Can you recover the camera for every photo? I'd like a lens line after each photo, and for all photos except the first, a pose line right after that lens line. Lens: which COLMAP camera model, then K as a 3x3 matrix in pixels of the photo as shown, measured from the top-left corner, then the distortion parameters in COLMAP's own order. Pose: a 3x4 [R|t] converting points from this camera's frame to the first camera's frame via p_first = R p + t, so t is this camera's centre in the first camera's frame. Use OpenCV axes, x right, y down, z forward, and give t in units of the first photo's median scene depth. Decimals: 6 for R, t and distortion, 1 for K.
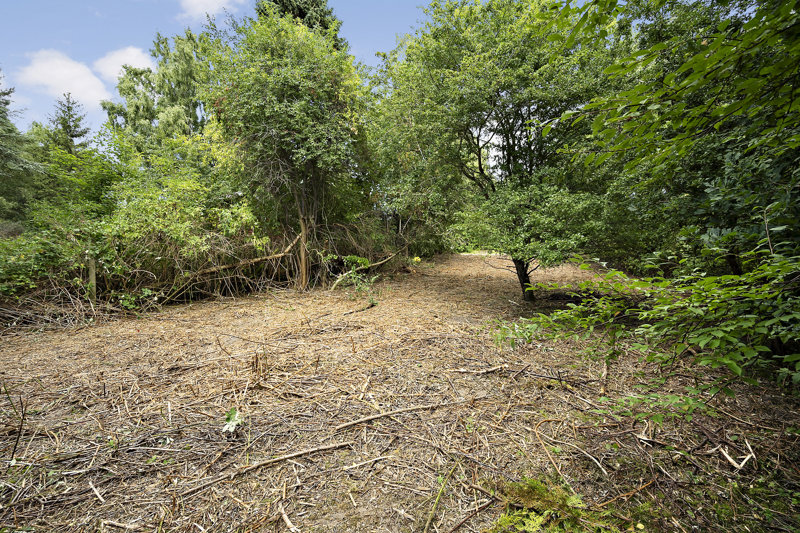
lens RADIAL K [[359.7, 0, 396.0], [0, 359.7, 262.8], [0, 0, 1]] dist [0.014457, 0.000580]
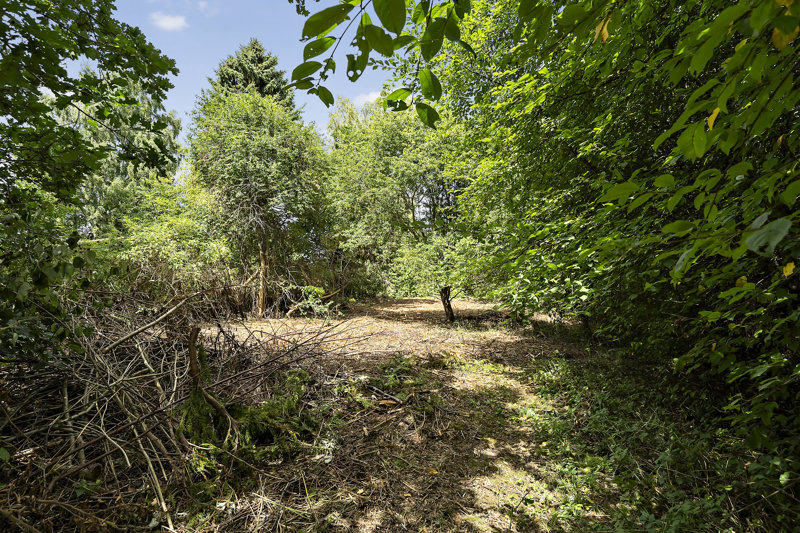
lens RADIAL K [[414.1, 0, 400.9], [0, 414.1, 267.9], [0, 0, 1]] dist [0.000776, 0.000001]
pose [[0.977298, 0.021970, 0.210729, -0.126764], [0.004876, 0.992014, -0.126036, 0.103531], [-0.211815, 0.124202, 0.969385, -0.437472]]
